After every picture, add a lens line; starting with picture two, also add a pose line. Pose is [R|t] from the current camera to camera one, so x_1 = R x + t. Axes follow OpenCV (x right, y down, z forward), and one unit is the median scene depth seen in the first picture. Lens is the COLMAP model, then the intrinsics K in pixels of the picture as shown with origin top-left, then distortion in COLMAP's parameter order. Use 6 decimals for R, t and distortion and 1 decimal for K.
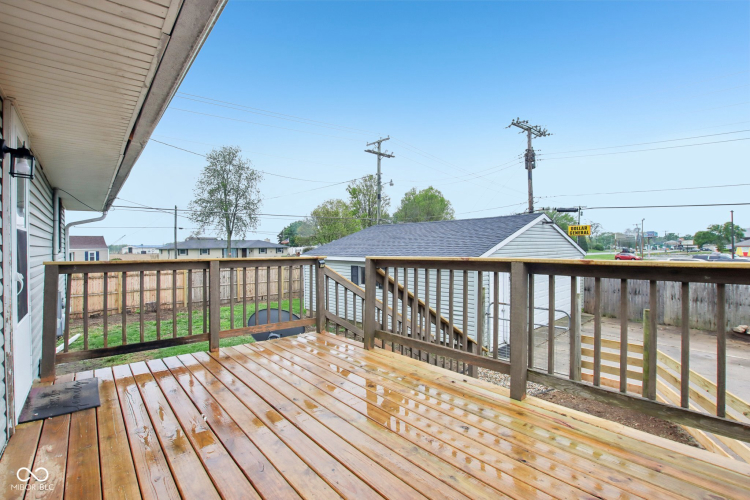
lens RADIAL K [[351.5, 0, 374.8], [0, 351.5, 248.3], [0, 0, 1]] dist [-0.024584, 0.000451]
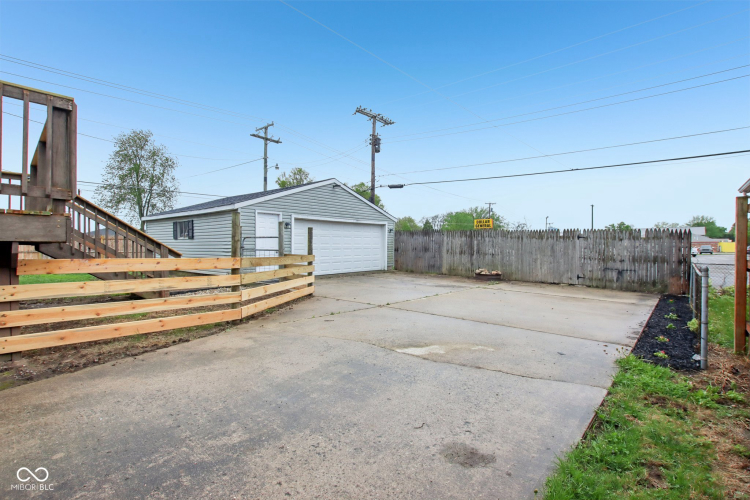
lens RADIAL K [[351.5, 0, 375.1], [0, 351.5, 247.3], [0, 0, 1]] dist [-0.024584, 0.000451]
pose [[0.991057, 0.008726, 0.133150, 0.105245], [-0.008393, 0.999960, -0.003059, 0.030895], [-0.133172, 0.001914, 0.991091, -0.047234]]
